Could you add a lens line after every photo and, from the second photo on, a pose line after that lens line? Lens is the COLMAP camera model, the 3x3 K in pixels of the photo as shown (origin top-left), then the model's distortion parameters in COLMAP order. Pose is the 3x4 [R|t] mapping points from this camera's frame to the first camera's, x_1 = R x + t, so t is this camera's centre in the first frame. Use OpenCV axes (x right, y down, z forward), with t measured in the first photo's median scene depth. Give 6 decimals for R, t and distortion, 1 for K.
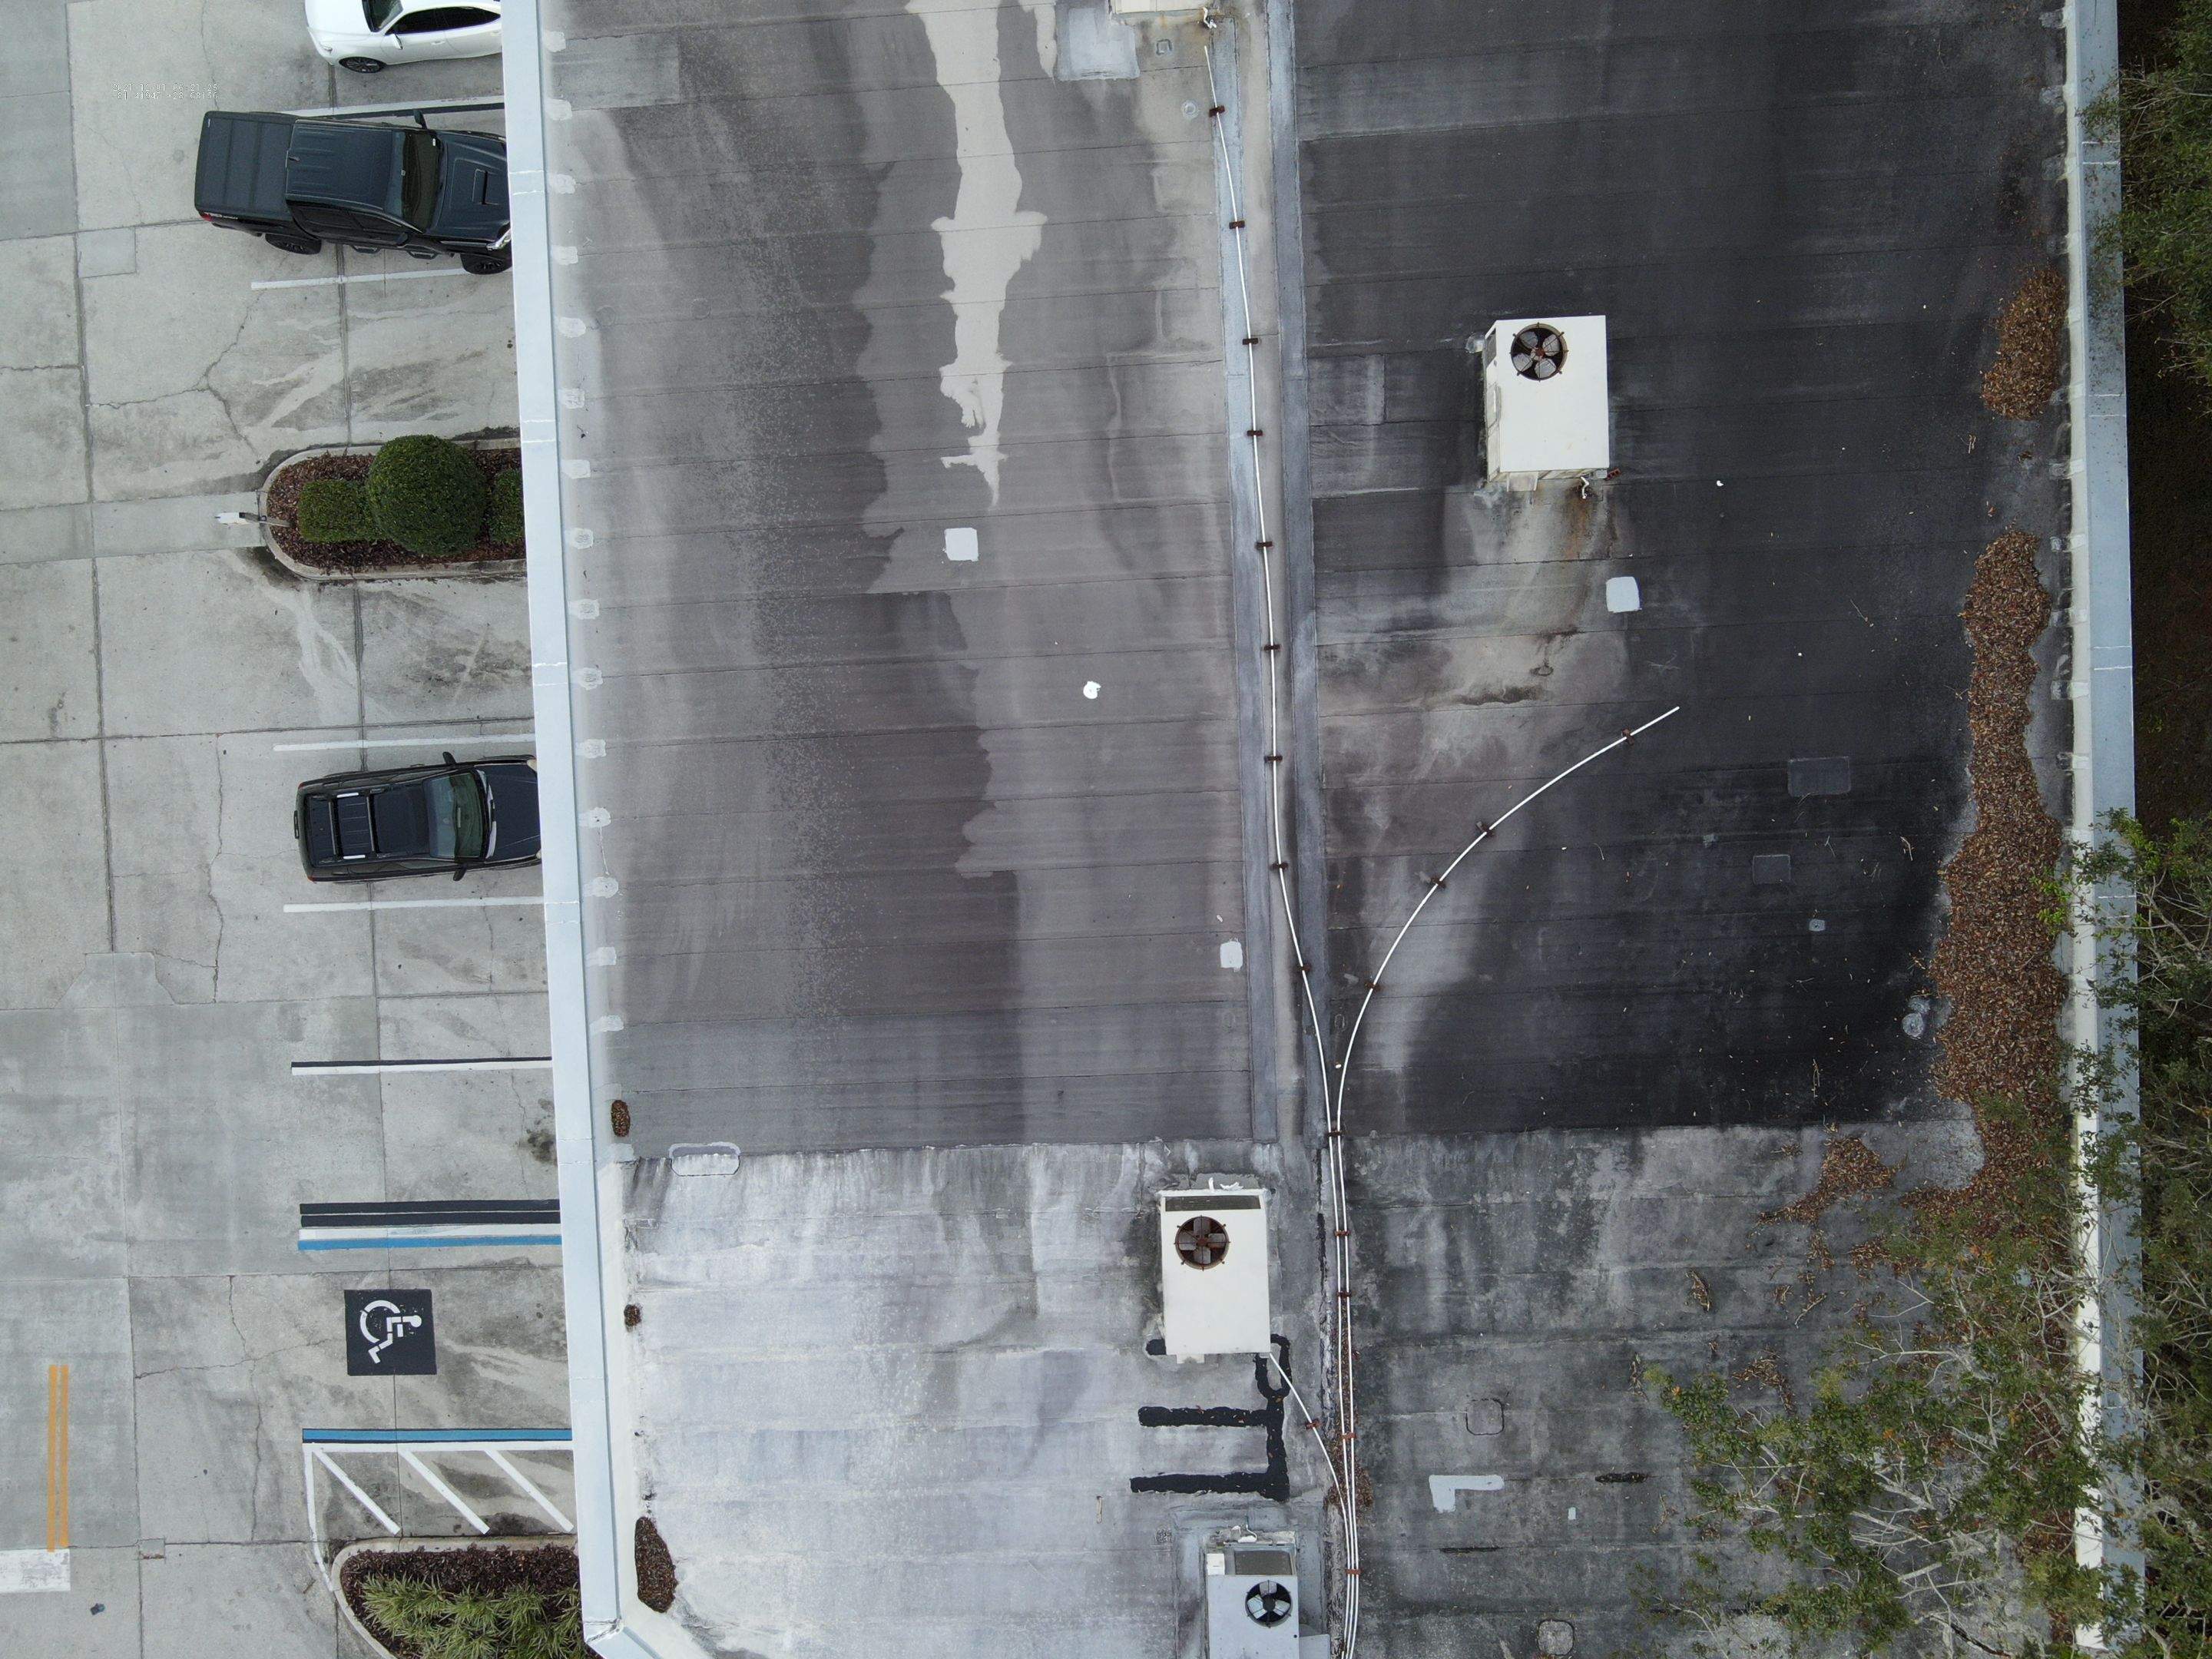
lens RADIAL K [[1646.3, 0, 1108.6], [0, 1646.3, 832.4], [0, 0, 1]] dist [-0.005397, -0.010839]
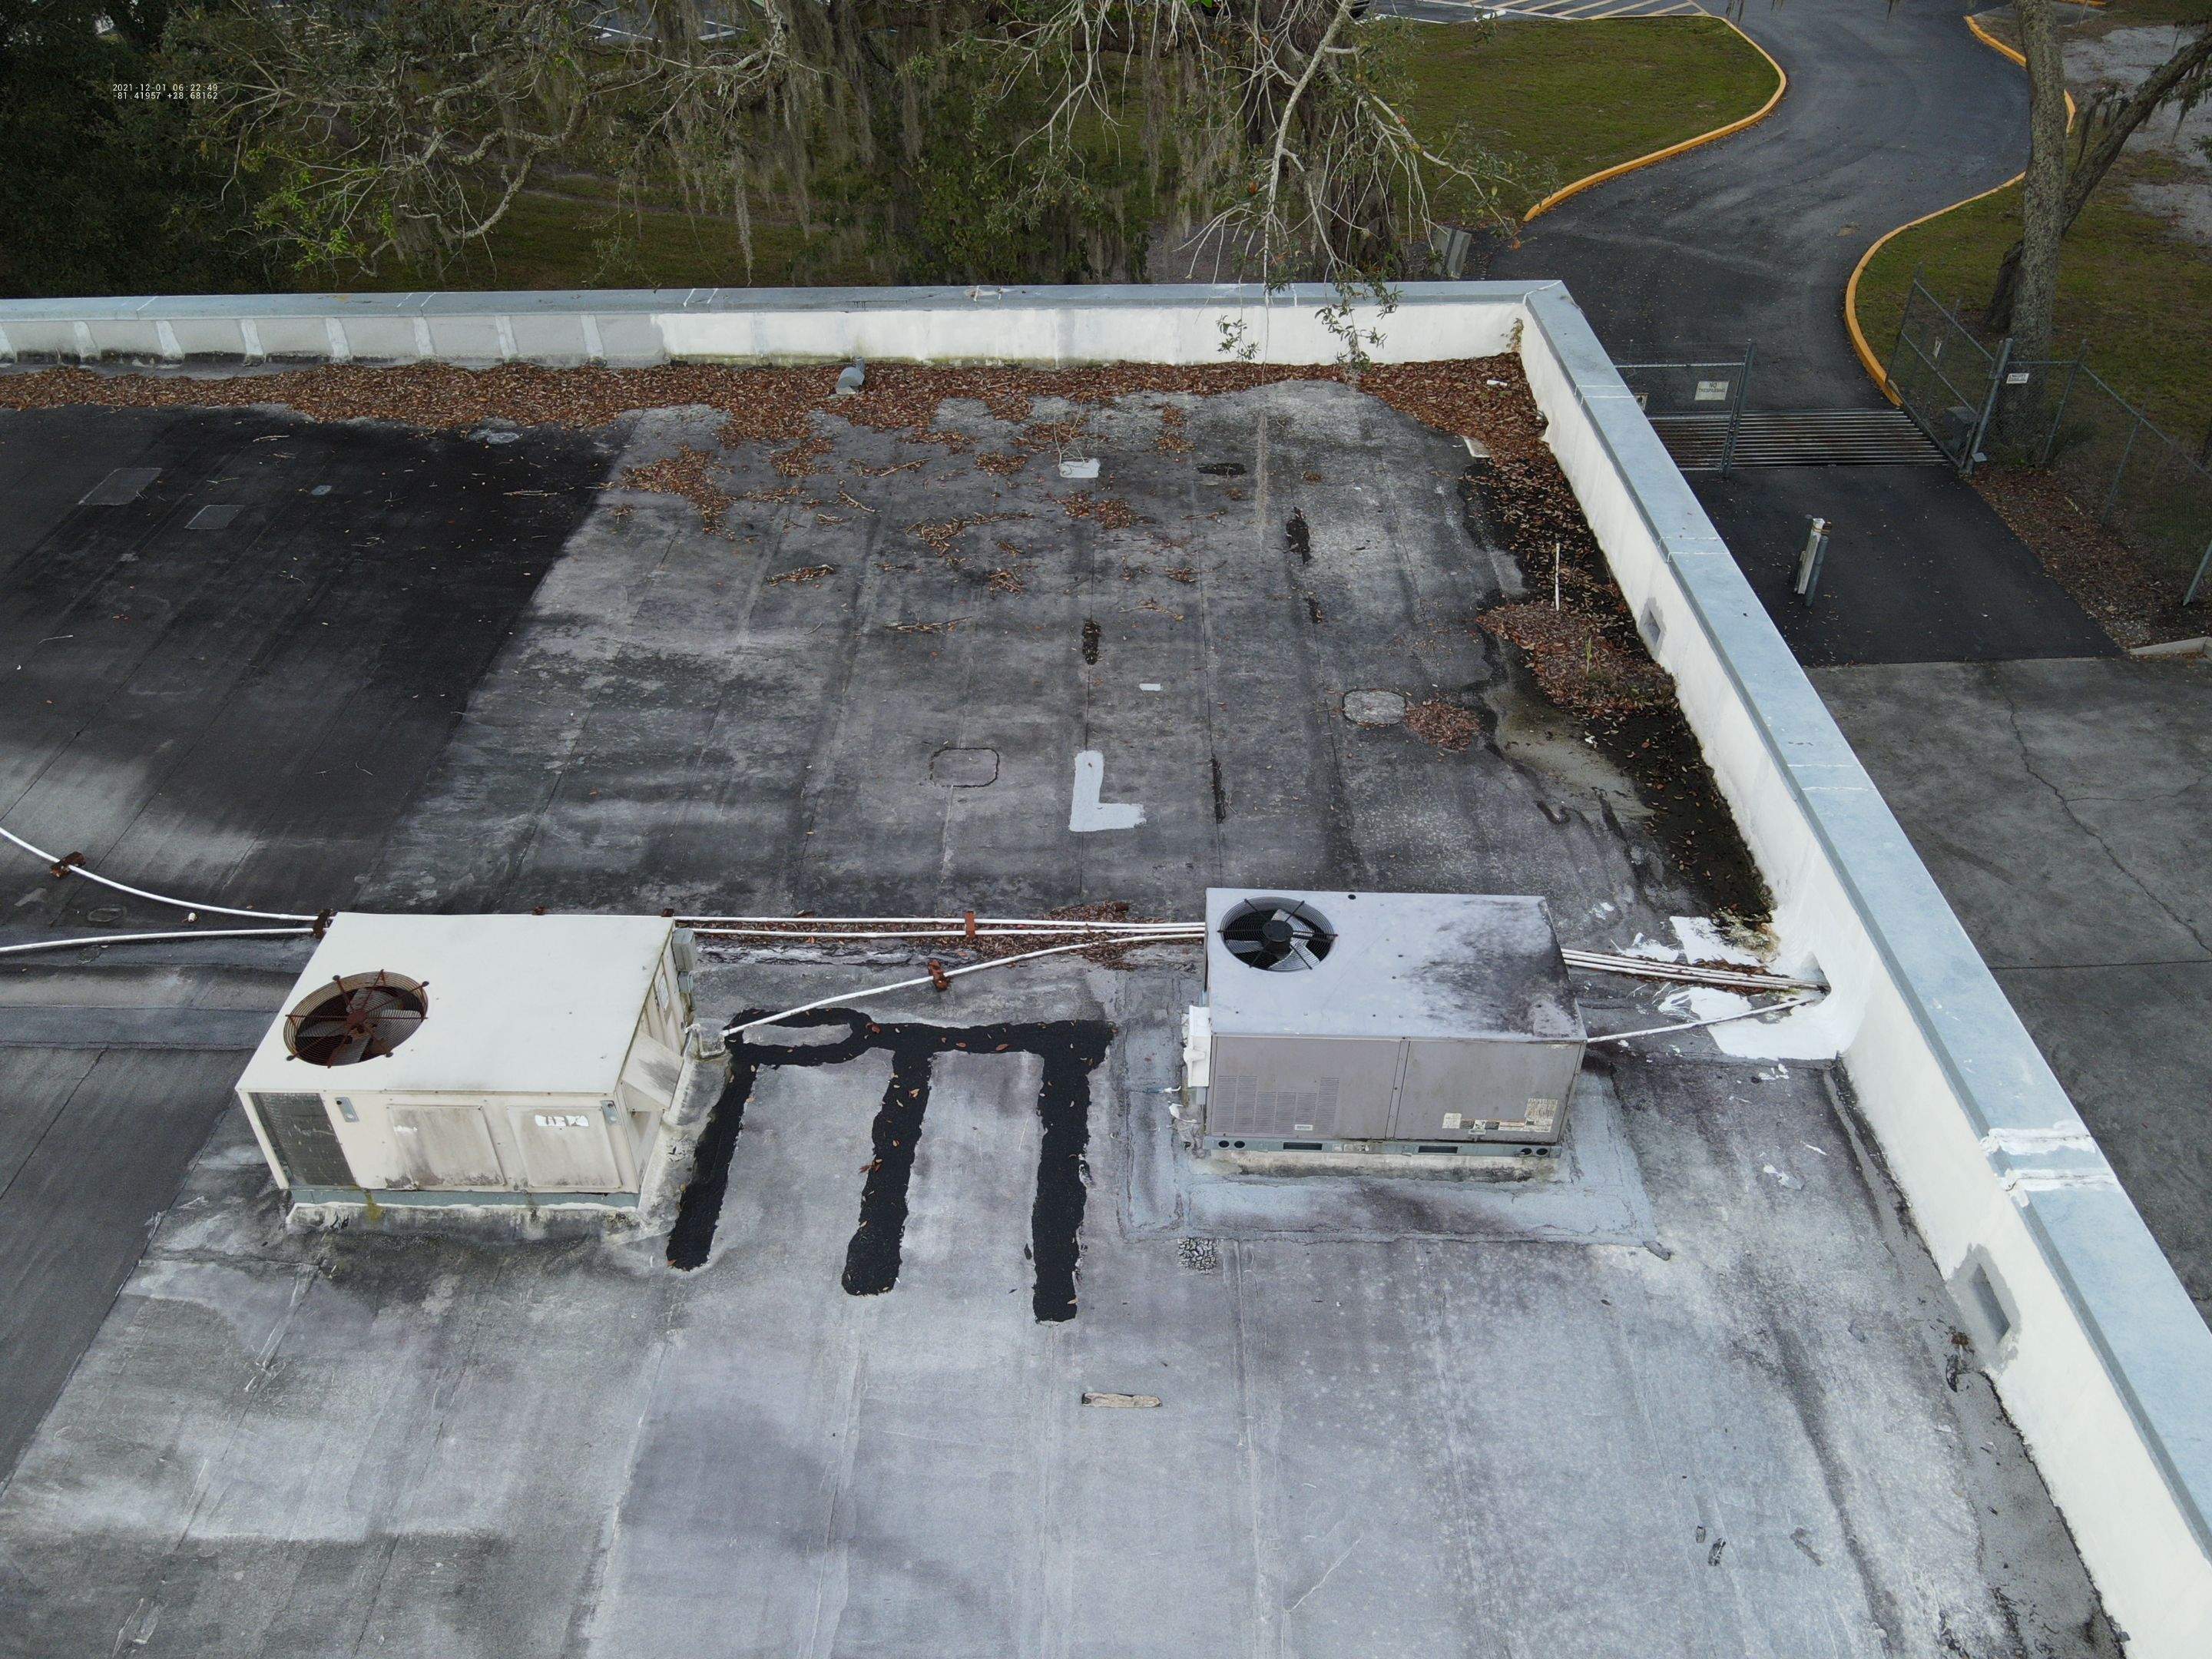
lens RADIAL K [[1646.3, 0, 1108.0], [0, 1646.3, 833.9], [0, 0, 1]] dist [-0.005397, -0.010839]
pose [[0.051714, -0.566608, 0.822363, -0.228755], [0.997512, -0.010192, -0.069750, 0.444325], [0.047903, 0.823925, 0.564671, 0.721231]]
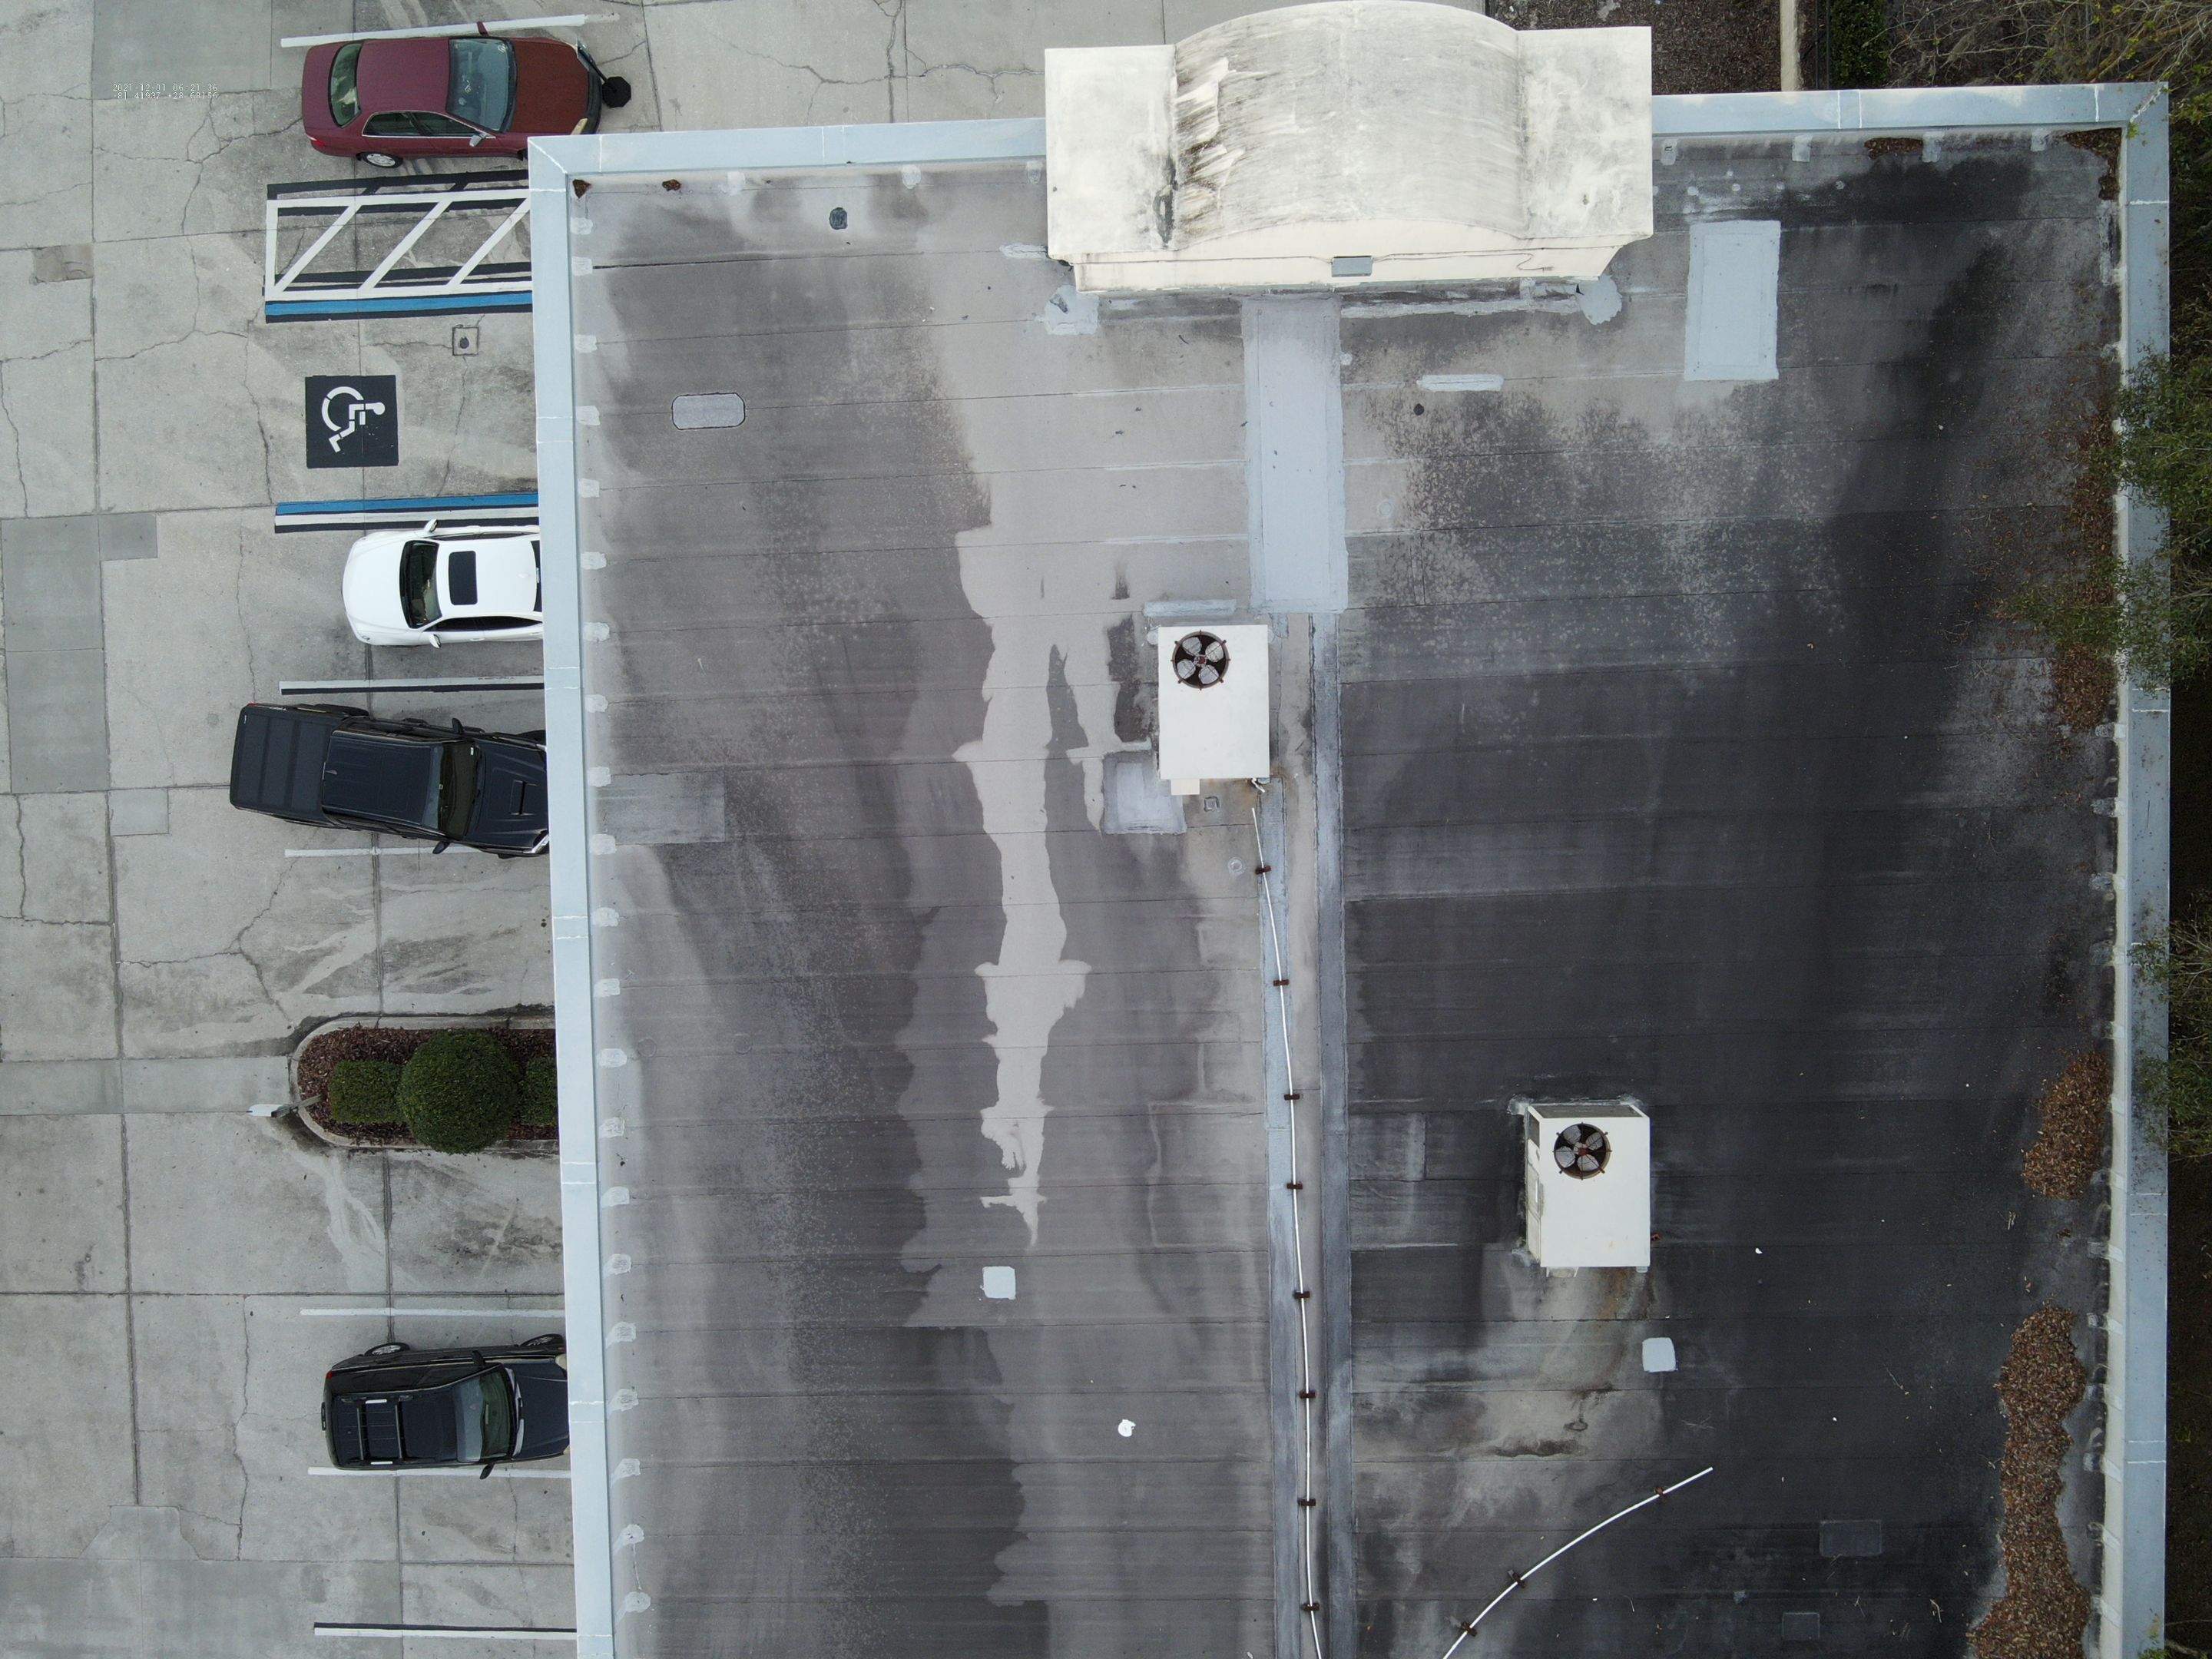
lens RADIAL K [[1646.3, 0, 1105.1], [0, 1646.3, 830.9], [0, 0, 1]] dist [-0.005397, -0.010839]
pose [[0.999834, 0.018230, 0.000068, -0.029781], [-0.018230, 0.999833, 0.001065, -0.448741], [-0.000048, -0.001066, 0.999999, 0.000018]]
